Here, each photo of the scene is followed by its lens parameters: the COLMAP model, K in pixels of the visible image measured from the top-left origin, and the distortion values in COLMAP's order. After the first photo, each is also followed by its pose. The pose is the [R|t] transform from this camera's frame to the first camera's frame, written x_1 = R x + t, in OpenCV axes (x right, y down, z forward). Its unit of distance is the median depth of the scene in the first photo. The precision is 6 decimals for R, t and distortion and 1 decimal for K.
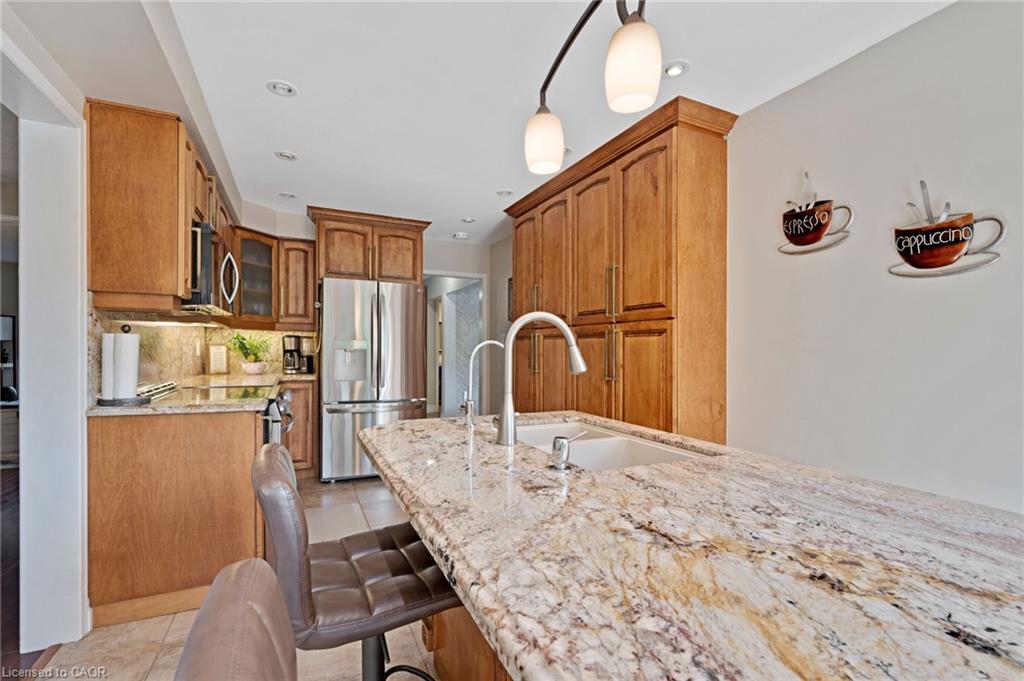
lens RADIAL K [[420.2, 0, 508.7], [0, 420.2, 350.1], [0, 0, 1]] dist [0.001739, -0.000520]
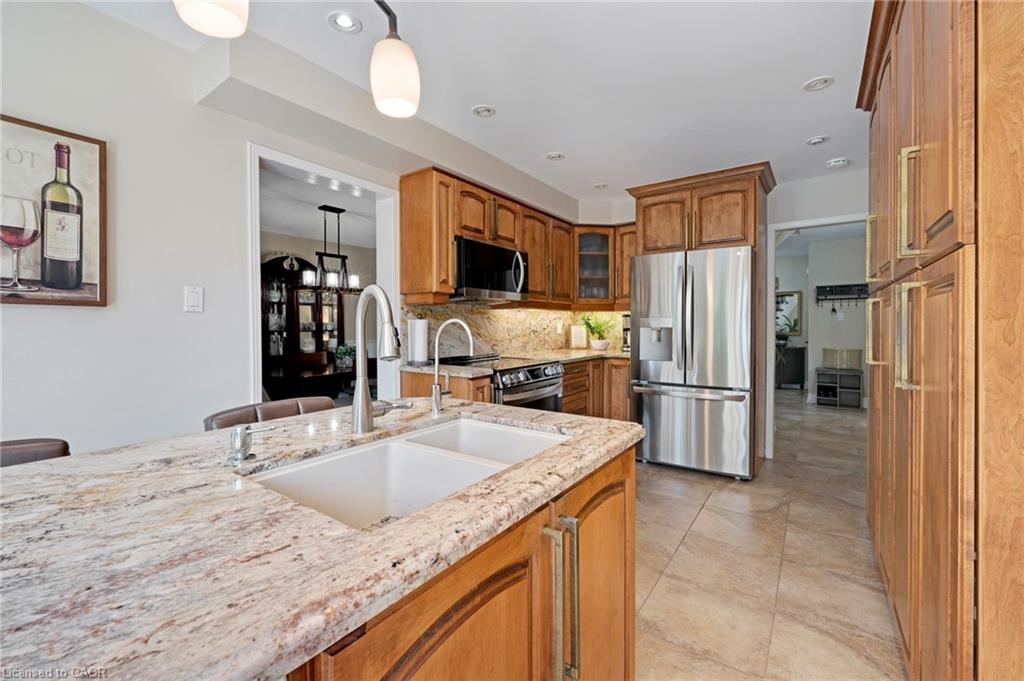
lens RADIAL K [[420.2, 0, 510.5], [0, 420.2, 331.5], [0, 0, 1]] dist [0.001739, -0.000520]
pose [[0.509154, 0.000061, -0.860676, 0.257327], [0.006678, 0.999970, 0.004022, 0.000411], [0.860650, -0.007795, 0.509138, 0.218495]]
